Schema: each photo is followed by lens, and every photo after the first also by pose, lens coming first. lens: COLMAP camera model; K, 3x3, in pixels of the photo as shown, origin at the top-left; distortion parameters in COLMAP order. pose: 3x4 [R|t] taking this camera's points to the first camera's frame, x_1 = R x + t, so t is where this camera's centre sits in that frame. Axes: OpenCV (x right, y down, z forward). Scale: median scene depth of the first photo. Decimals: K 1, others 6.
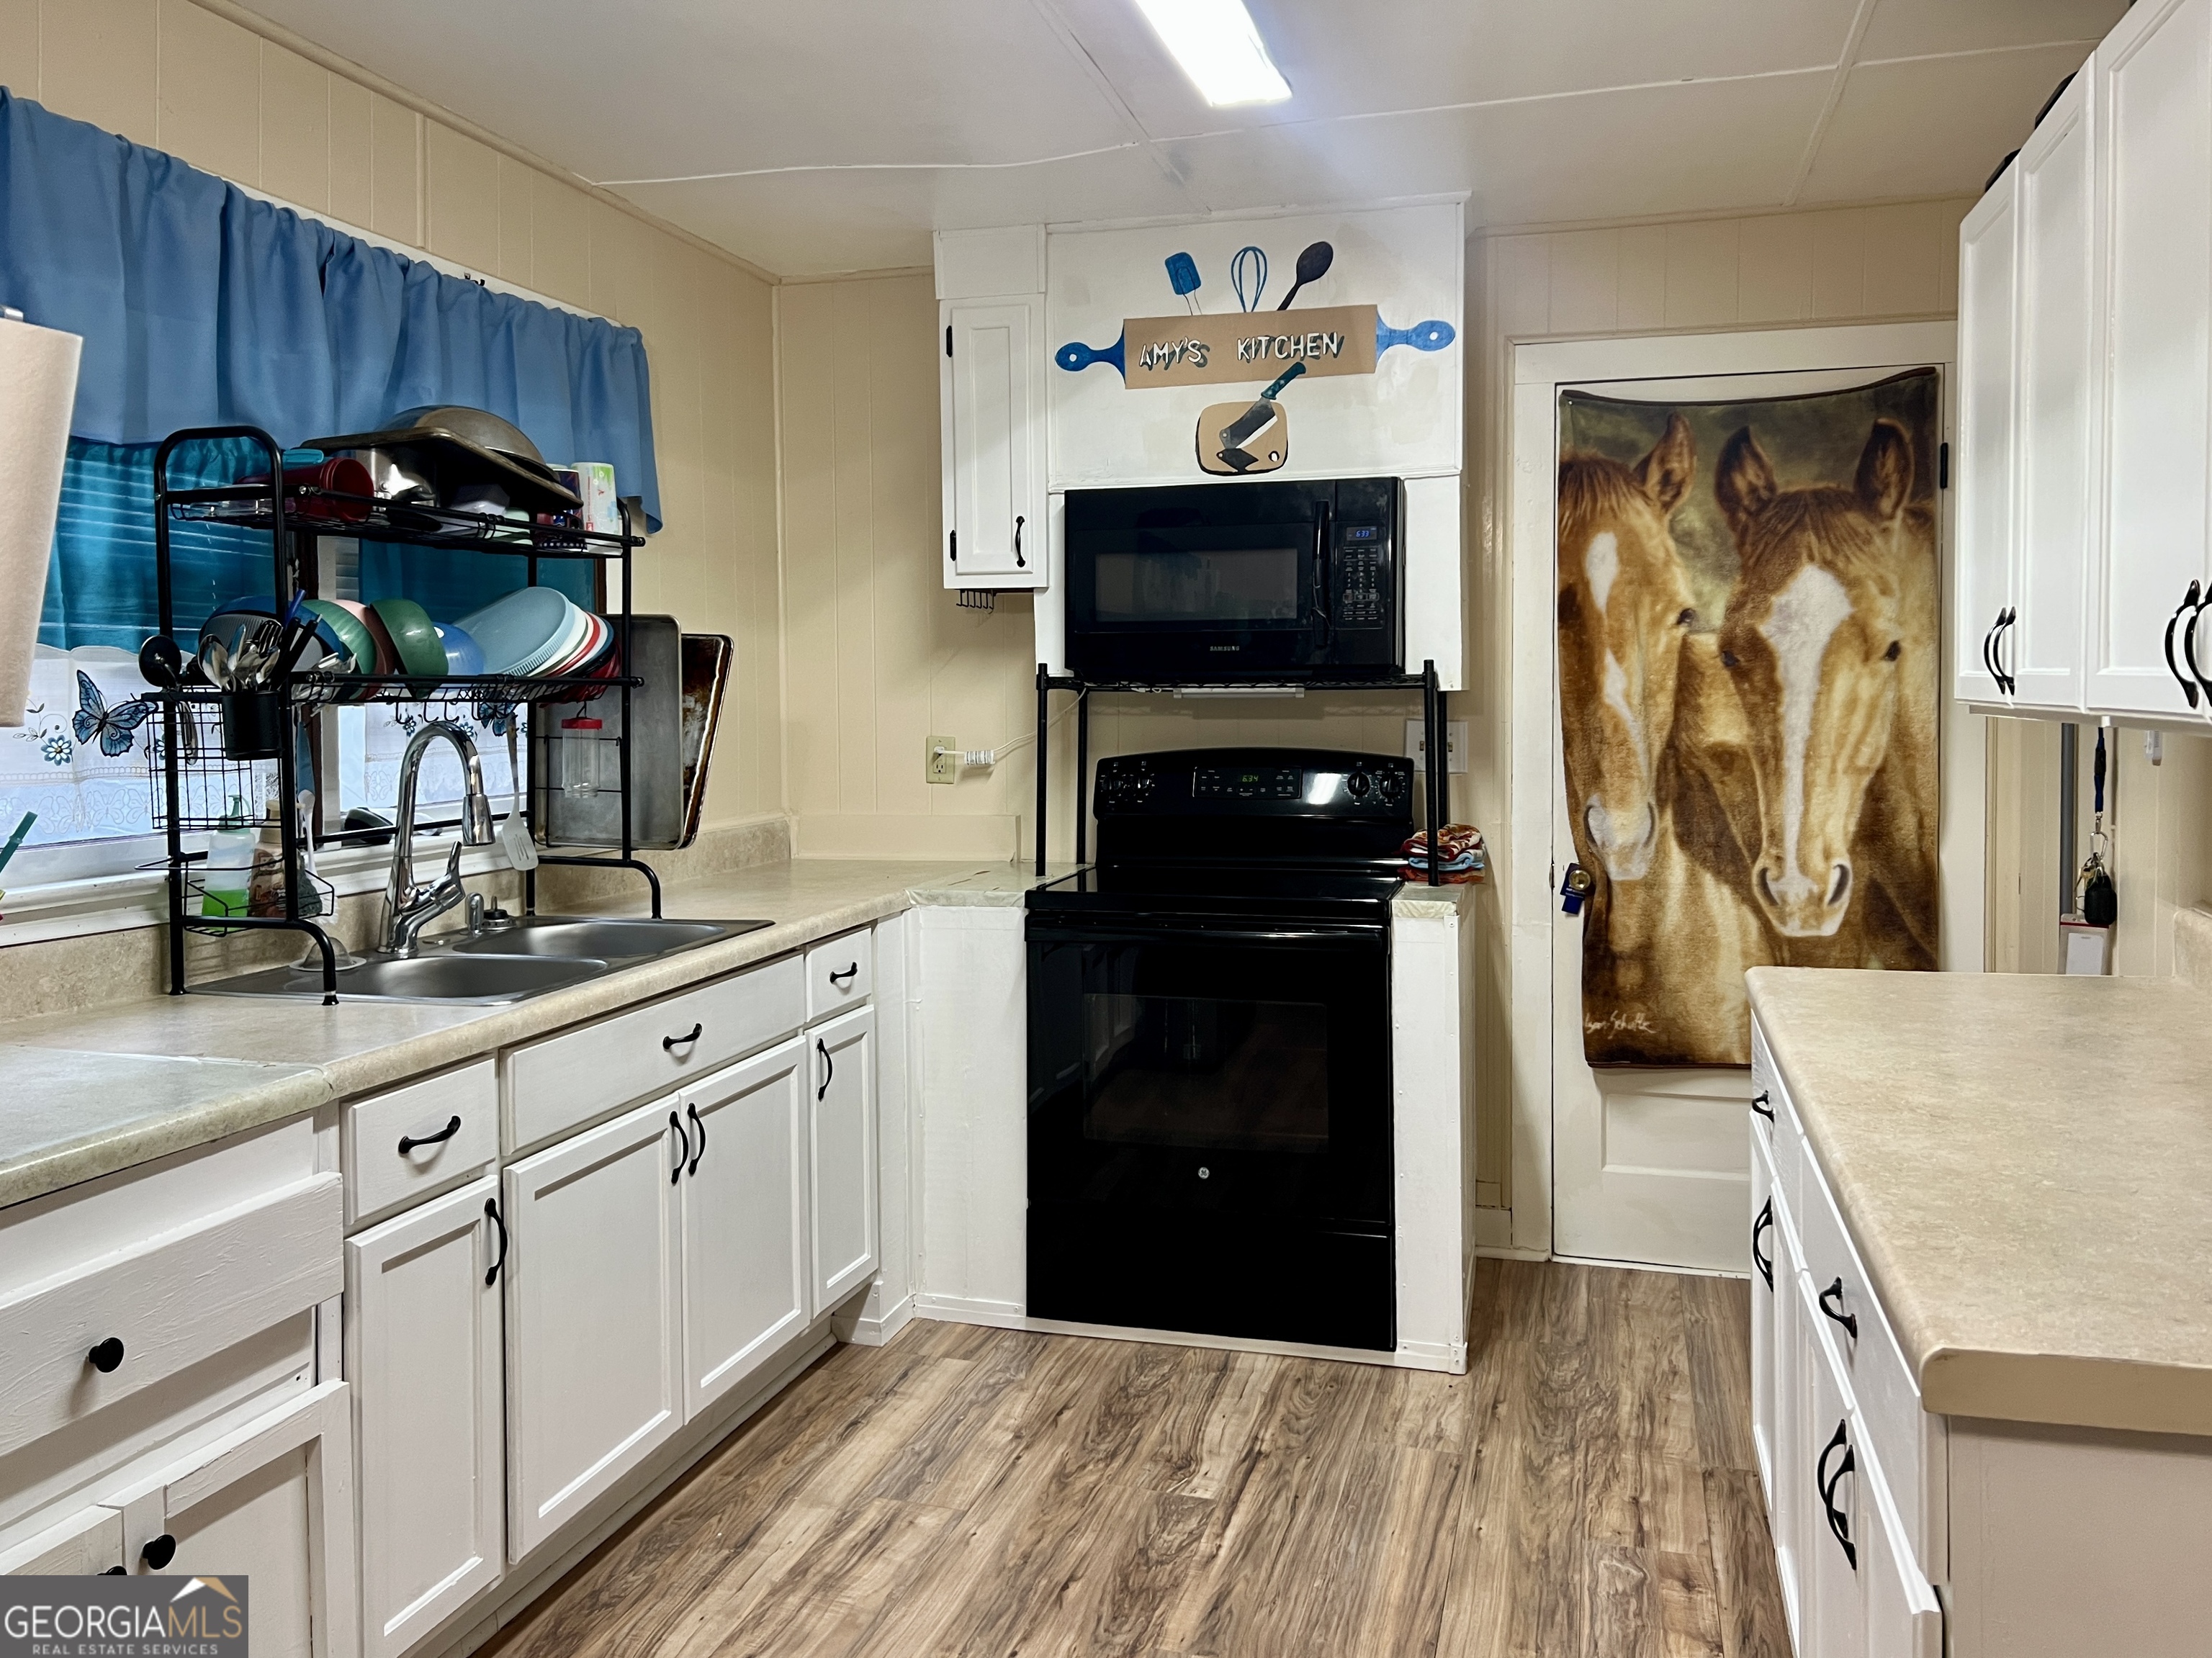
lens RADIAL K [[1697.4, 0, 1108.4], [0, 1697.4, 887.3], [0, 0, 1]] dist [0.059428, -0.113349]
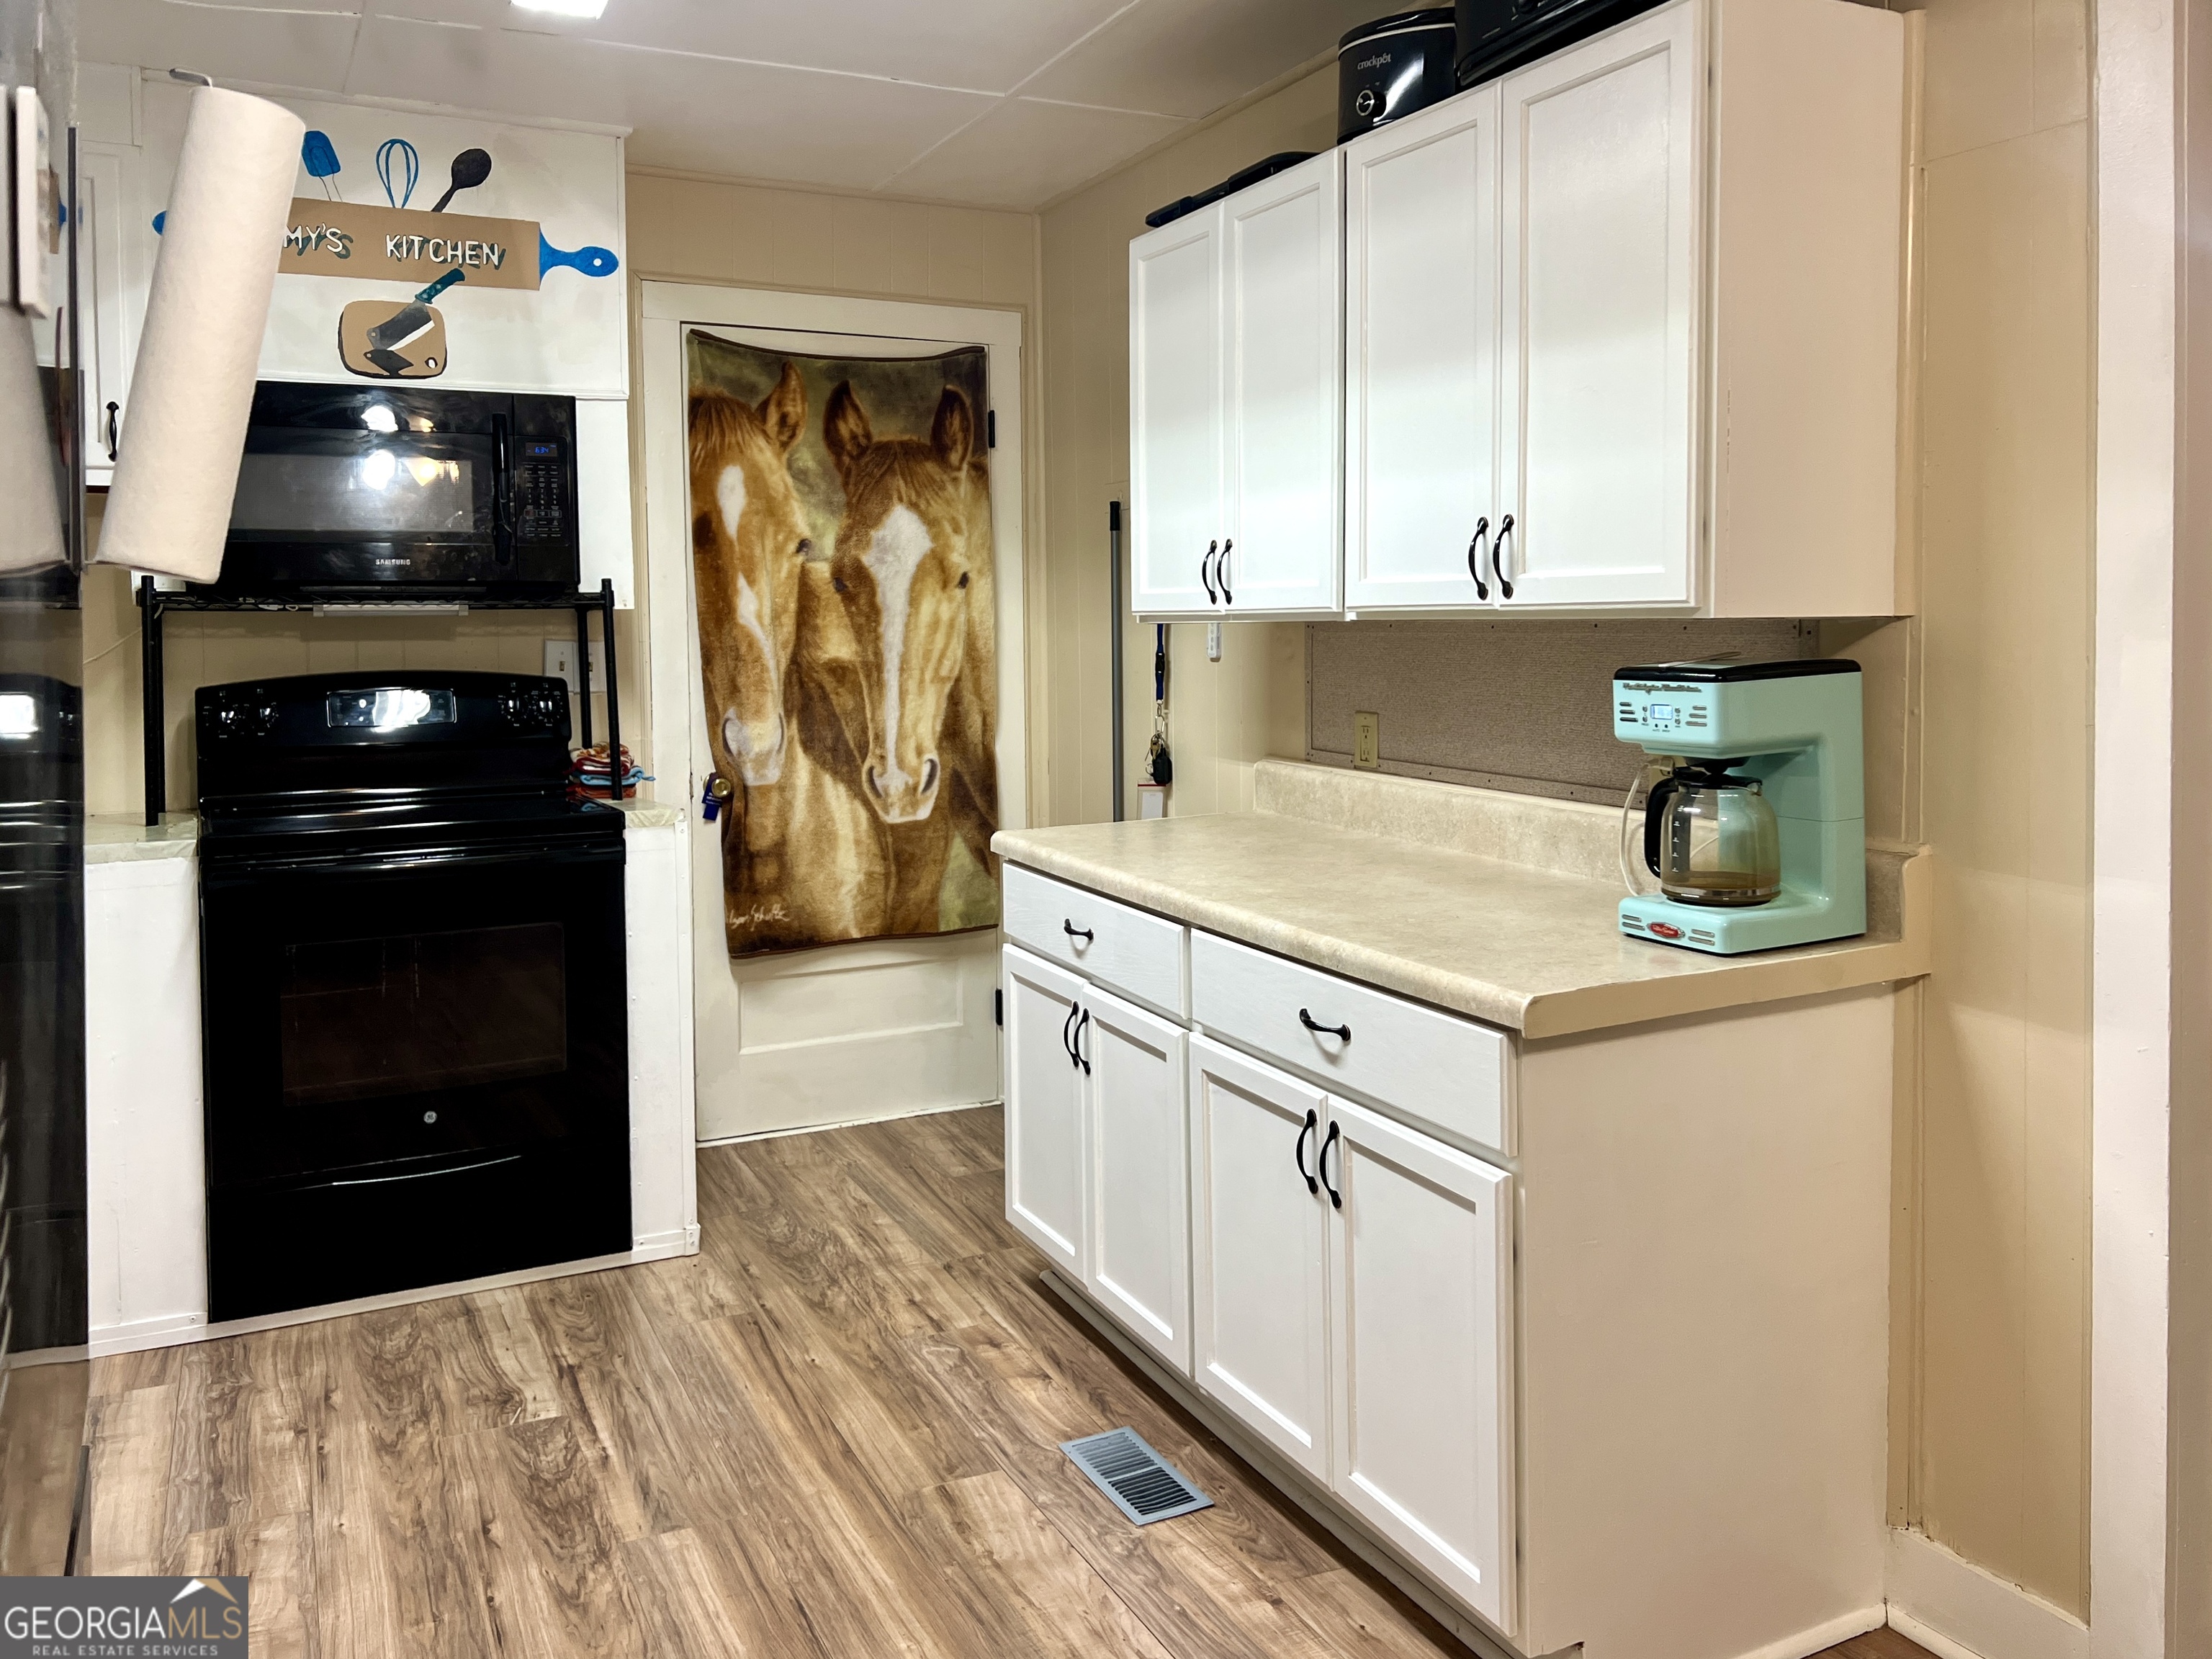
lens RADIAL K [[1704.7, 0, 1105.9], [0, 1704.7, 871.1], [0, 0, 1]] dist [0.078814, -0.143197]
pose [[0.742717, -0.096770, 0.662576, -0.288551], [0.082888, 0.995179, 0.052433, 0.012595], [-0.664456, 0.015976, 0.747157, 0.025907]]
